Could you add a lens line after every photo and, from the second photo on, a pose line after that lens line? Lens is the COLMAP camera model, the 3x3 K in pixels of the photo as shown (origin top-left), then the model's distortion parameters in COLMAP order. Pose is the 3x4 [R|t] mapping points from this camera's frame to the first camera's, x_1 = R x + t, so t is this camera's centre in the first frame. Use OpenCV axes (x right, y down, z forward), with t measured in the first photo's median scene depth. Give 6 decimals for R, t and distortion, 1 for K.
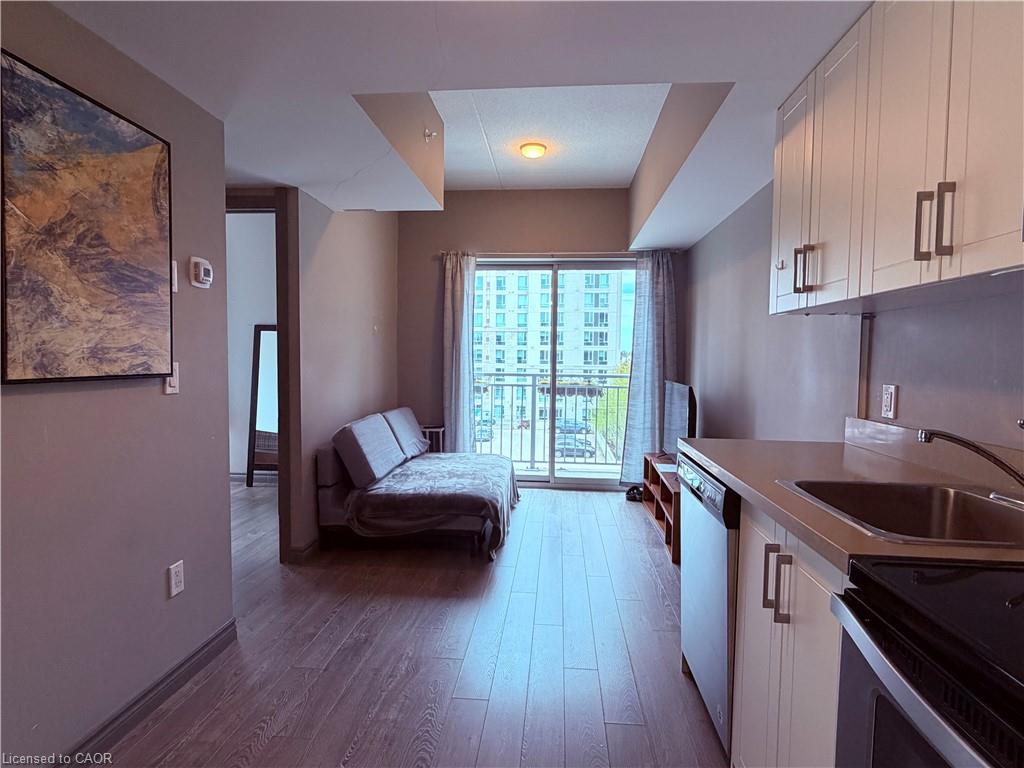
lens RADIAL K [[557.0, 0, 510.2], [0, 557.0, 384.8], [0, 0, 1]] dist [0.002627, -0.000878]
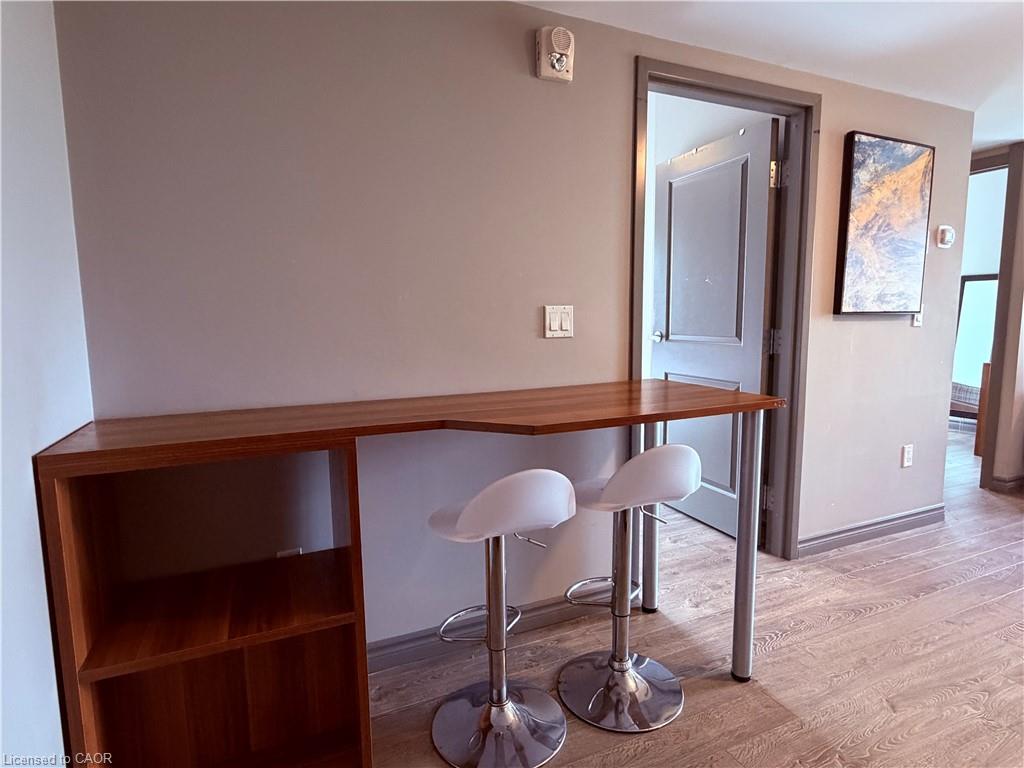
lens RADIAL K [[557.0, 0, 510.2], [0, 557.0, 384.8], [0, 0, 1]] dist [0.002627, -0.000878]
pose [[0.485361, 0.088167, -0.869857, 0.166023], [-0.028244, 0.995964, 0.085189, 0.084843], [0.873857, -0.016779, 0.485893, -0.707092]]
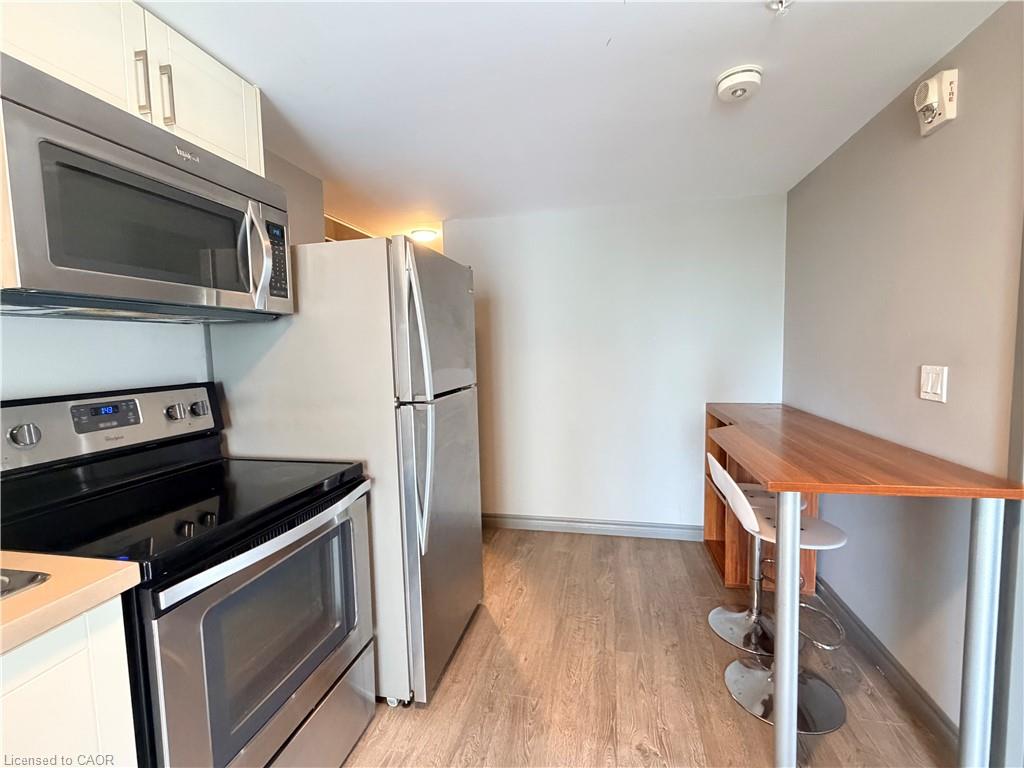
lens RADIAL K [[465.9, 0, 508.4], [0, 465.9, 384.6], [0, 0, 1]] dist [0.000488, -0.000074]
pose [[-0.991791, 0.001361, 0.127863, -0.120618], [0.018514, 0.990935, 0.133057, -0.080939], [-0.126523, 0.134332, -0.982826, 0.925308]]
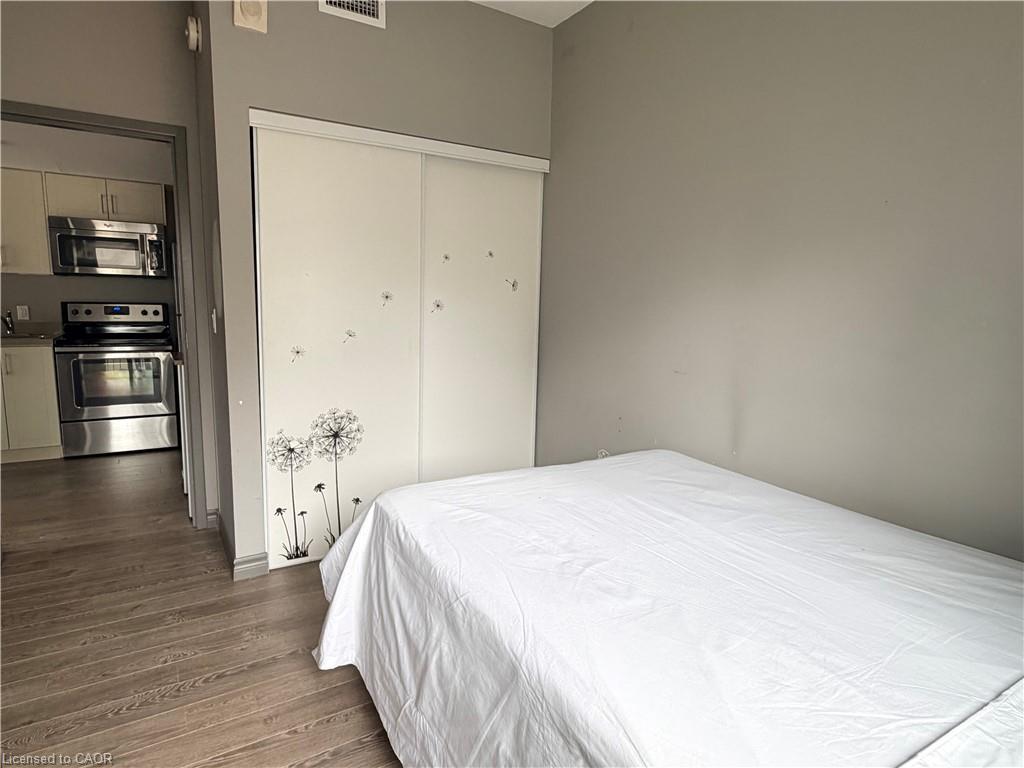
lens RADIAL K [[575.1, 0, 512.2], [0, 575.1, 387.1], [0, 0, 1]] dist [0.002976, -0.000242]
pose [[-0.596440, -0.163276, 0.785876, -2.870609], [0.000909, 0.978954, 0.204080, -0.151450], [-0.802657, 0.122436, -0.583739, 0.408245]]
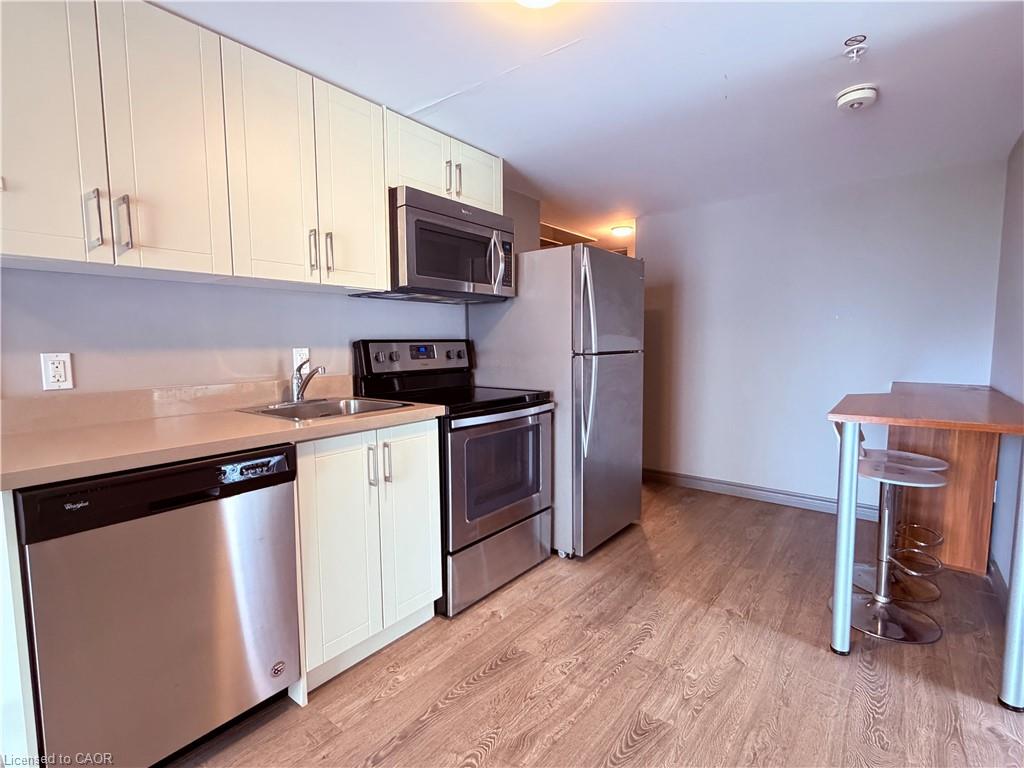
lens RADIAL K [[494.2, 0, 510.9], [0, 494.2, 386.3], [0, 0, 1]] dist [0.001029, 0.000242]
pose [[-0.838605, -0.055797, 0.541874, -0.437234], [0.025931, 0.989524, 0.142023, -0.046674], [-0.544122, 0.133153, -0.828373, 1.398311]]
